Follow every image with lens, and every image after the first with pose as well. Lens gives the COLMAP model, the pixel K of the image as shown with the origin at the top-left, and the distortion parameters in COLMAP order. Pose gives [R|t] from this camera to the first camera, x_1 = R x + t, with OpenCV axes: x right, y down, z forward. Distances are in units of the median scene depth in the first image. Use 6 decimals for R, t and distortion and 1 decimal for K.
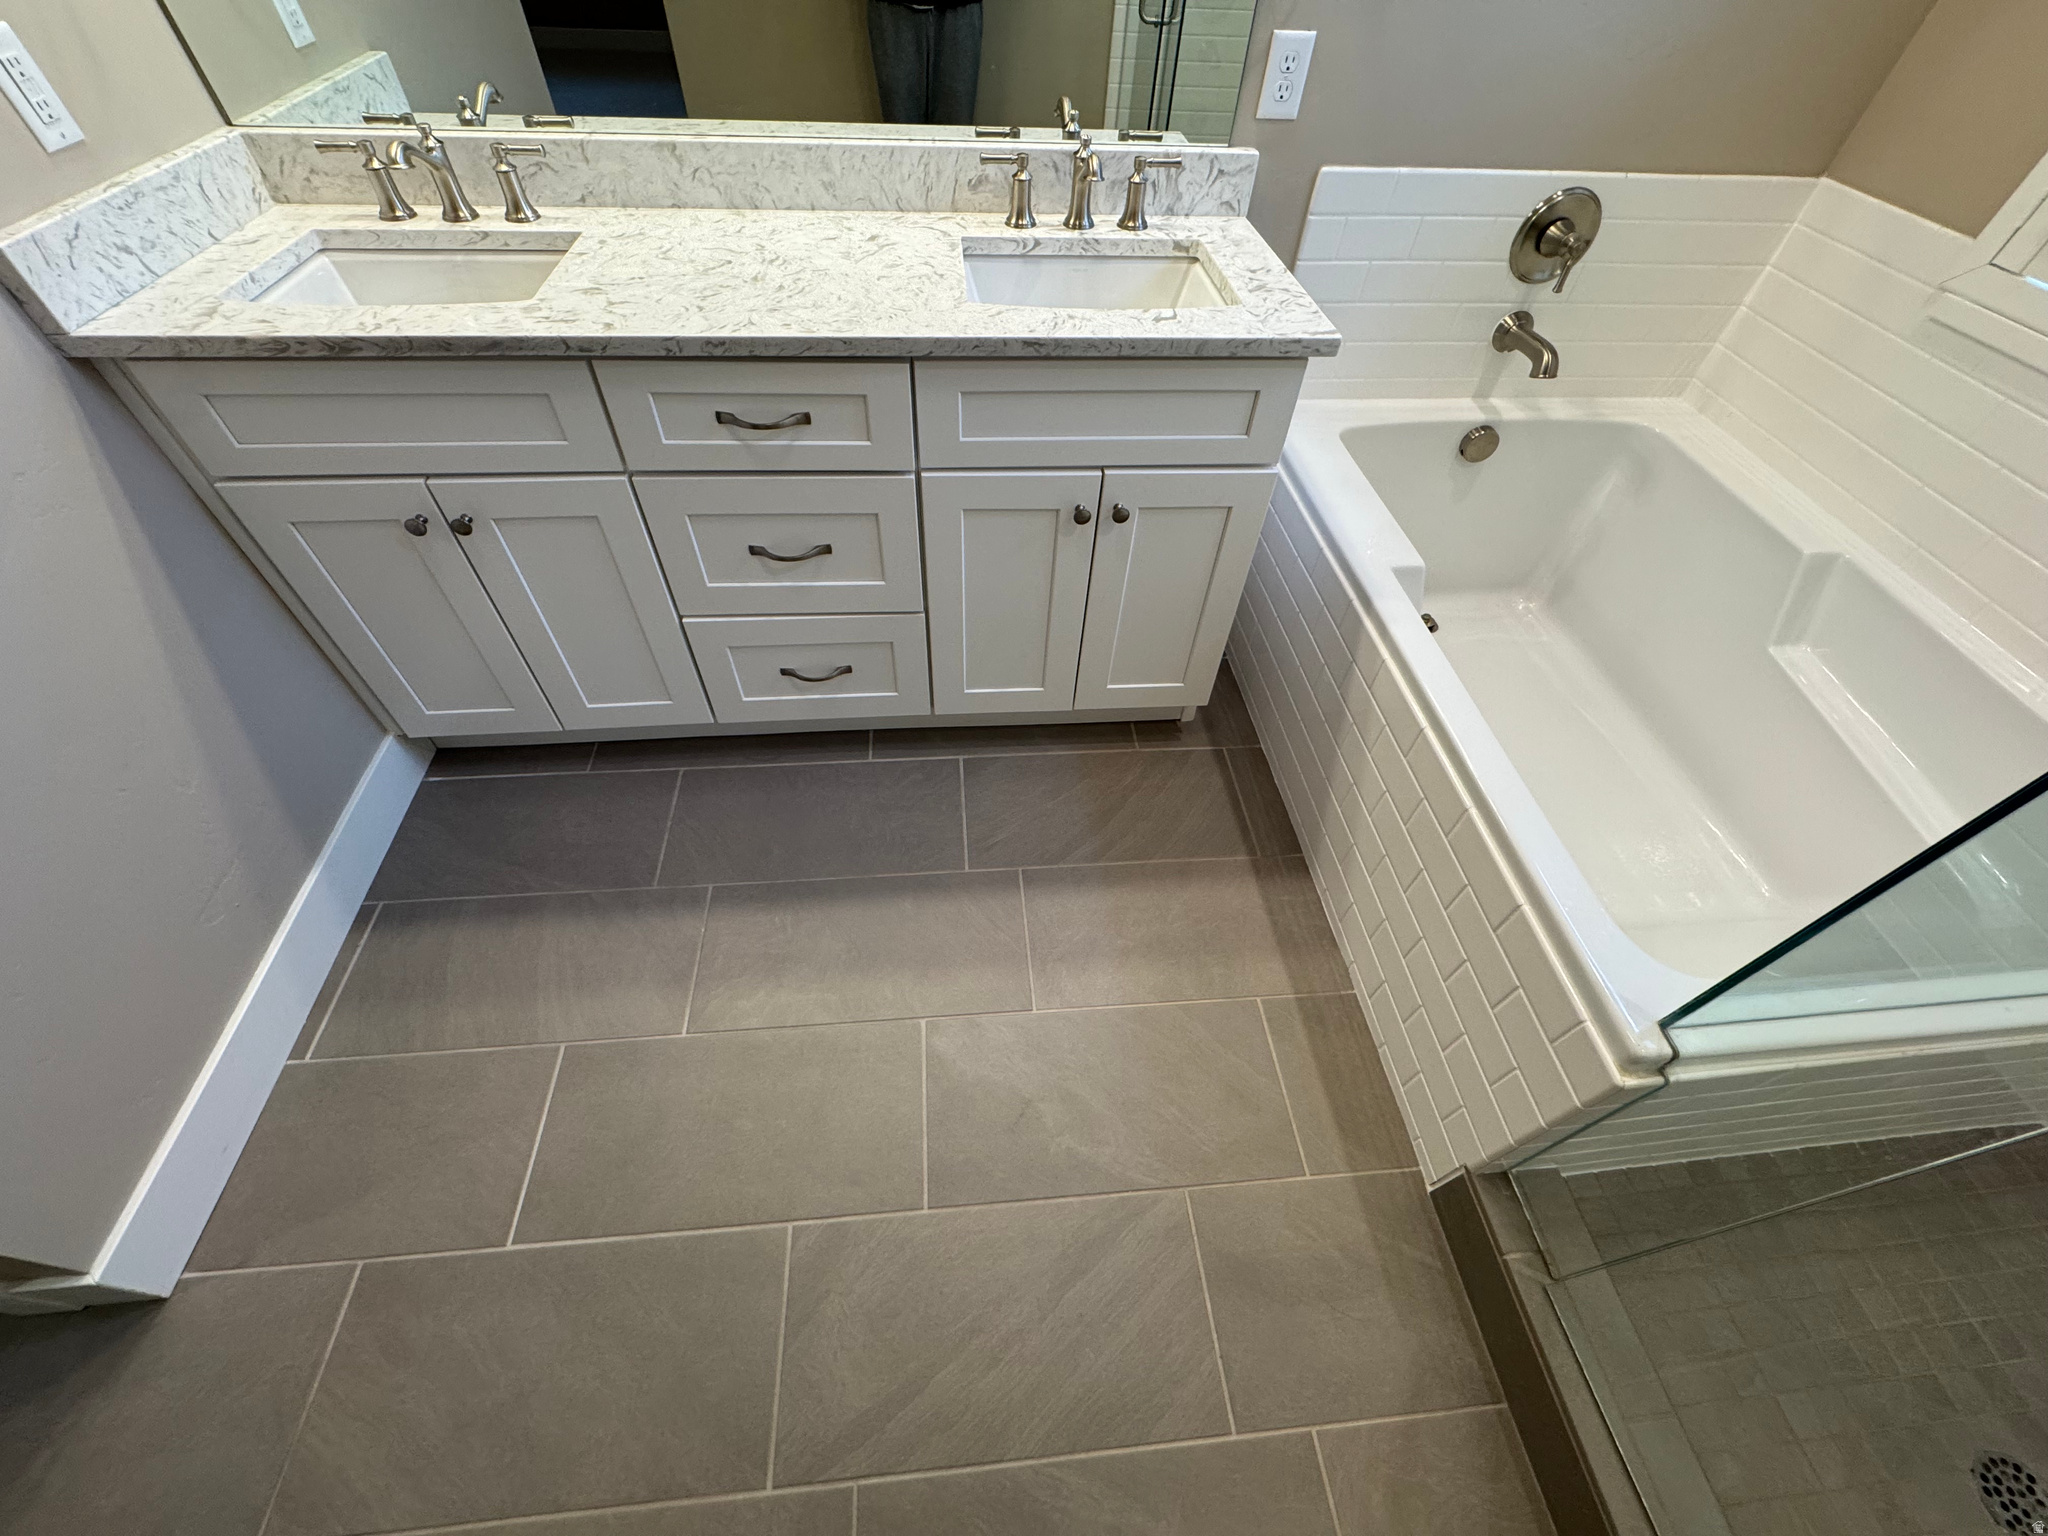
lens RADIAL K [[812.5, 0, 1025.0], [0, 812.5, 761.9], [0, 0, 1]] dist [-0.003477, 0.000301]
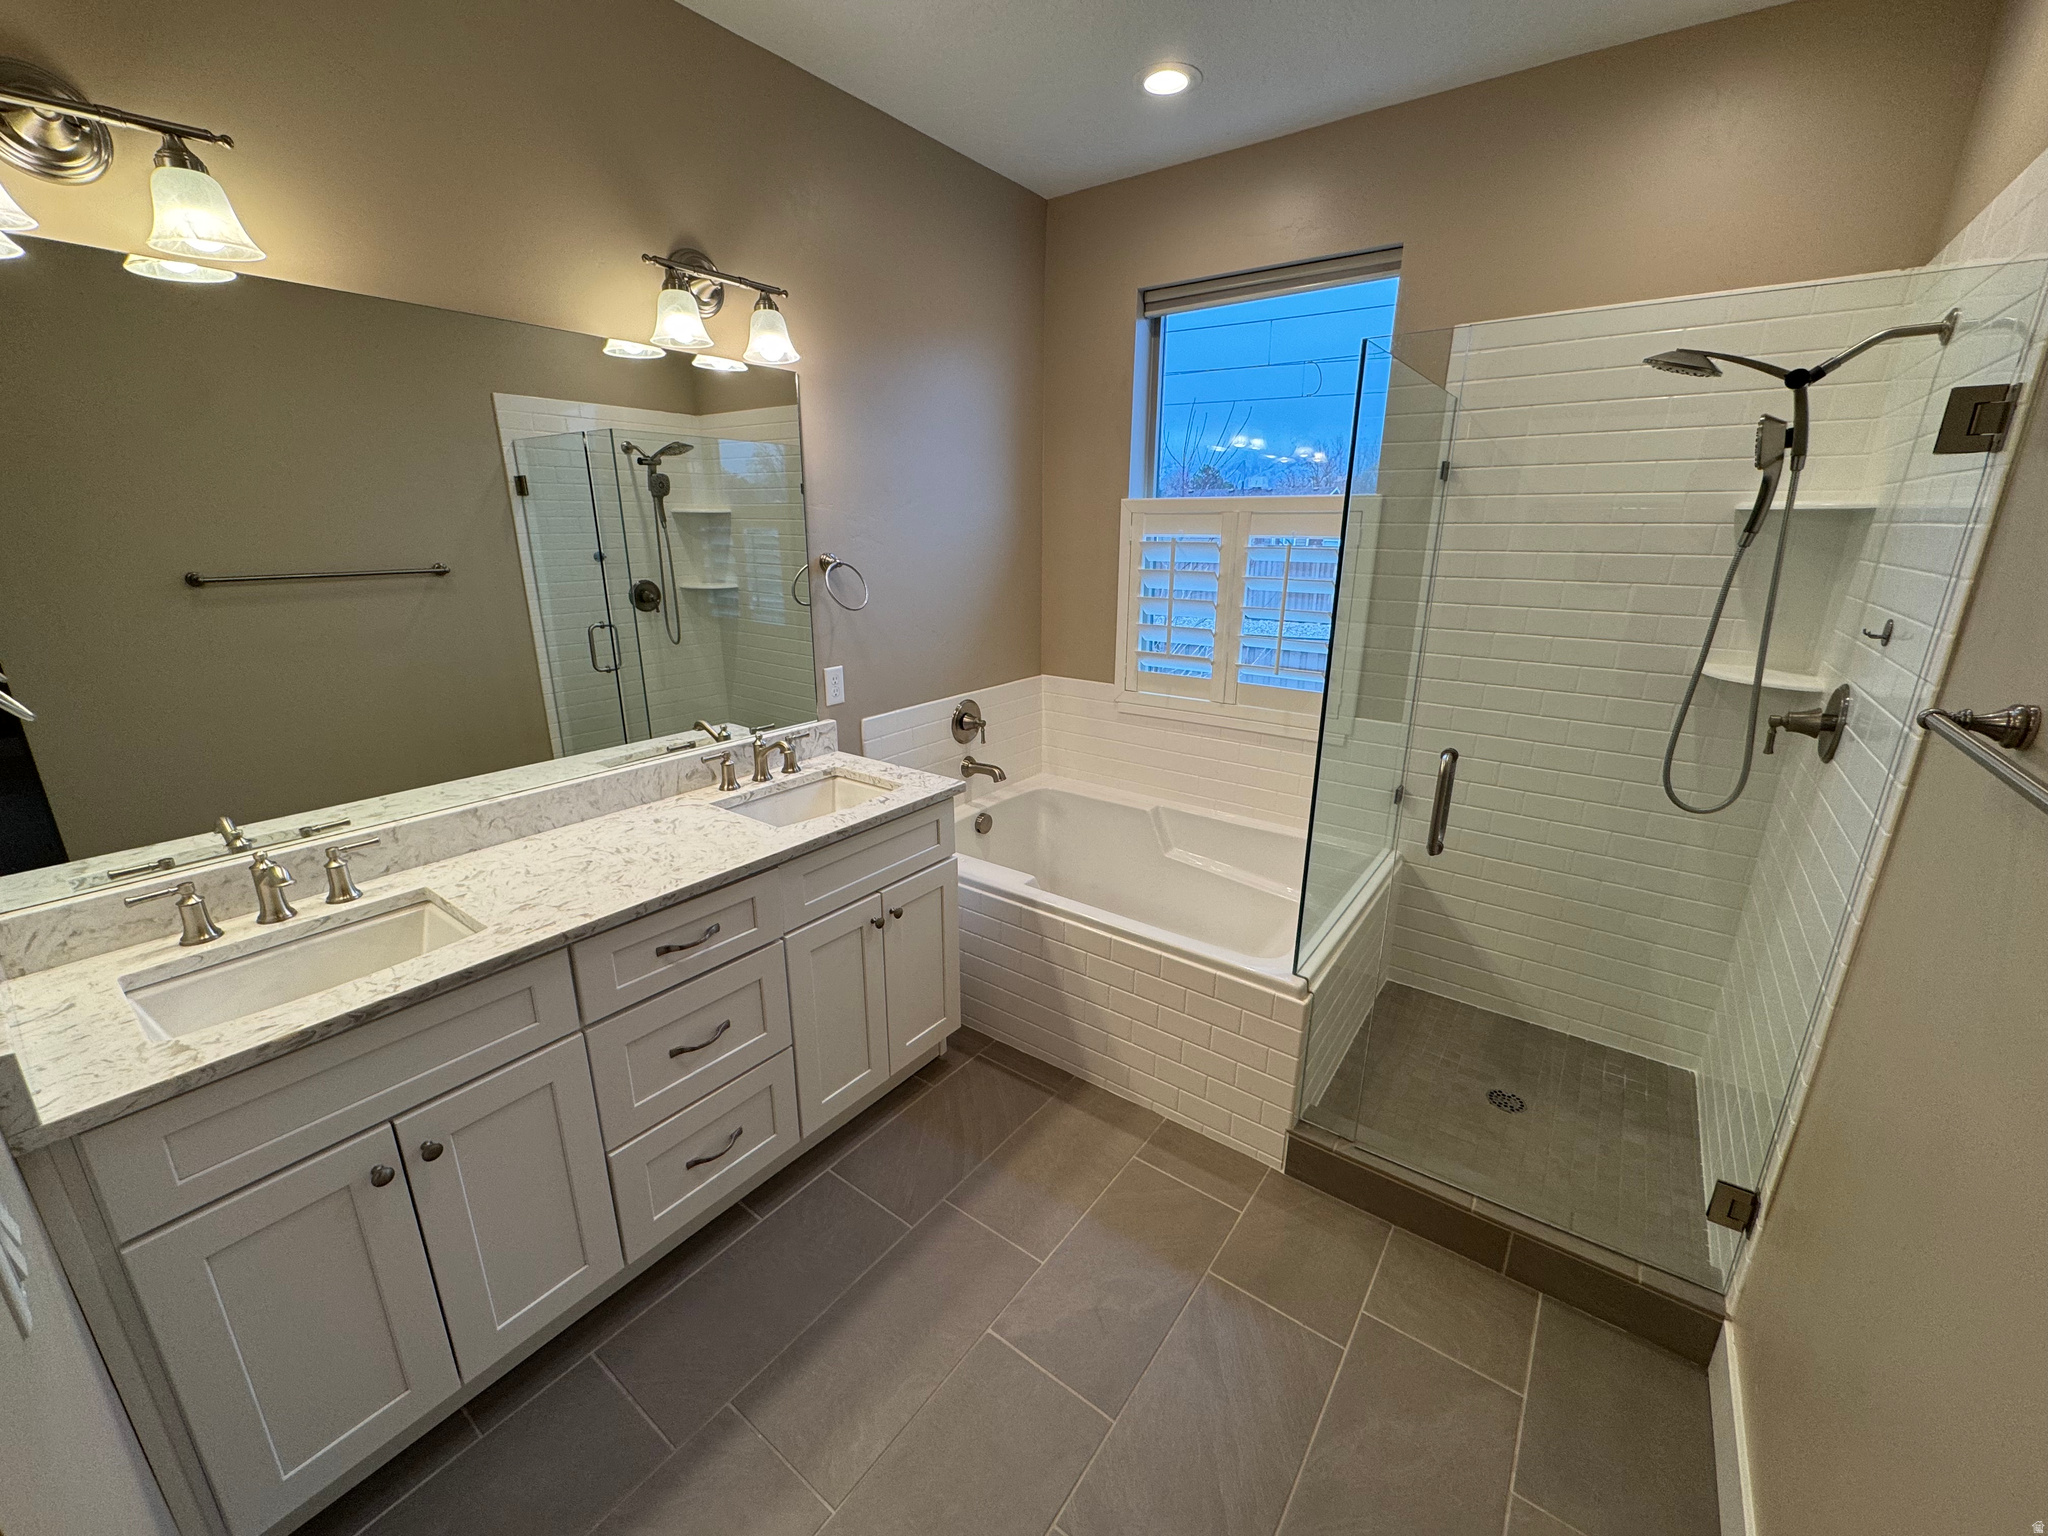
lens RADIAL K [[812.5, 0, 1018.9], [0, 812.5, 765.4], [0, 0, 1]] dist [-0.003477, 0.000301]
pose [[0.668378, -0.246541, 0.701775, -0.706511], [0.581660, 0.761297, -0.286528, 0.056313], [-0.463618, 0.599704, 0.652237, -0.272191]]
